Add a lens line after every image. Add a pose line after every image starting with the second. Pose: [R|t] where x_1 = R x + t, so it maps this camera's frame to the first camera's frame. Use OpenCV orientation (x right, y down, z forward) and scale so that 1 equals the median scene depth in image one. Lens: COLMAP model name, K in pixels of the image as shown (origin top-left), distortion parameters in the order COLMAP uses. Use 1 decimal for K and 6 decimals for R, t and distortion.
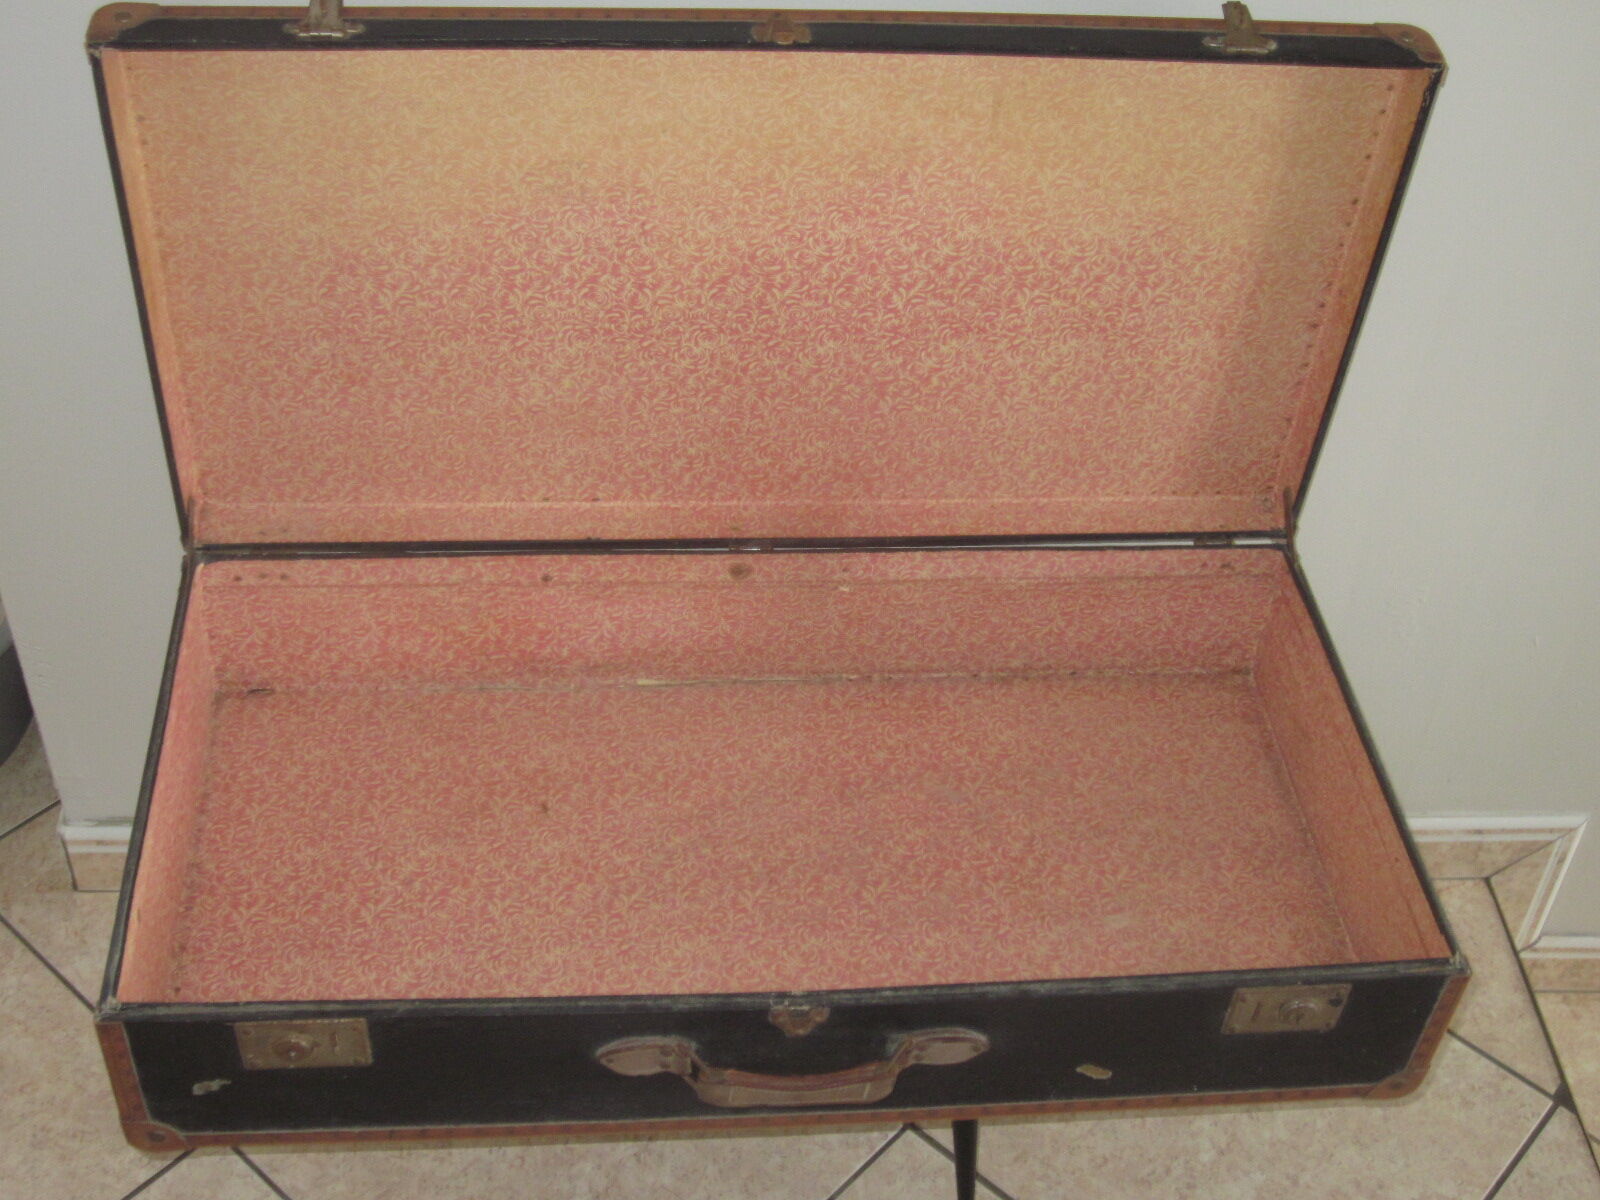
lens RADIAL K [[2031.8, 0, 800.0], [0, 2031.8, 600.0], [0, 0, 1]] dist [-0.135907, 0.070054]
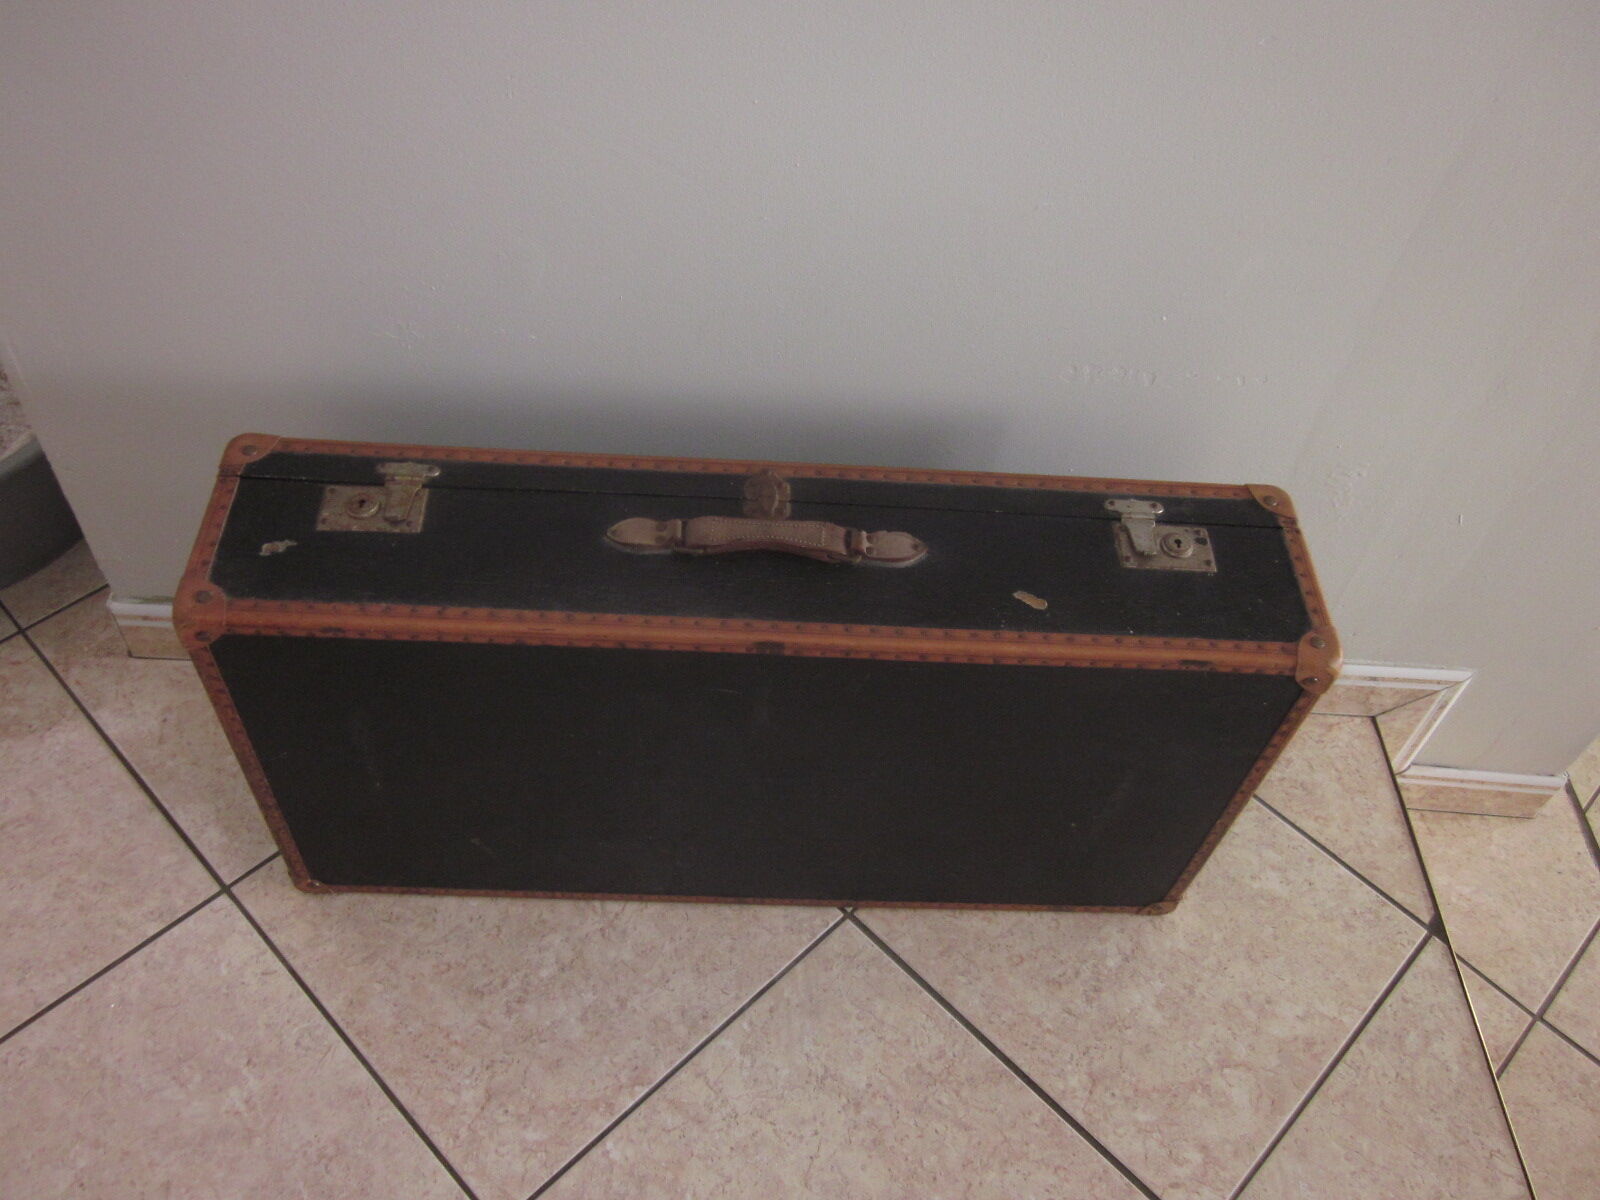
lens RADIAL K [[1334.8, 0, 800.0], [0, 1334.8, 600.0], [0, 0, 1]] dist [-0.037494, -0.003609]
pose [[0.998052, 0.061368, -0.011243, 0.024394], [-0.059221, 0.988553, 0.138767, -0.013632], [0.019630, -0.137831, 0.990261, 0.283600]]
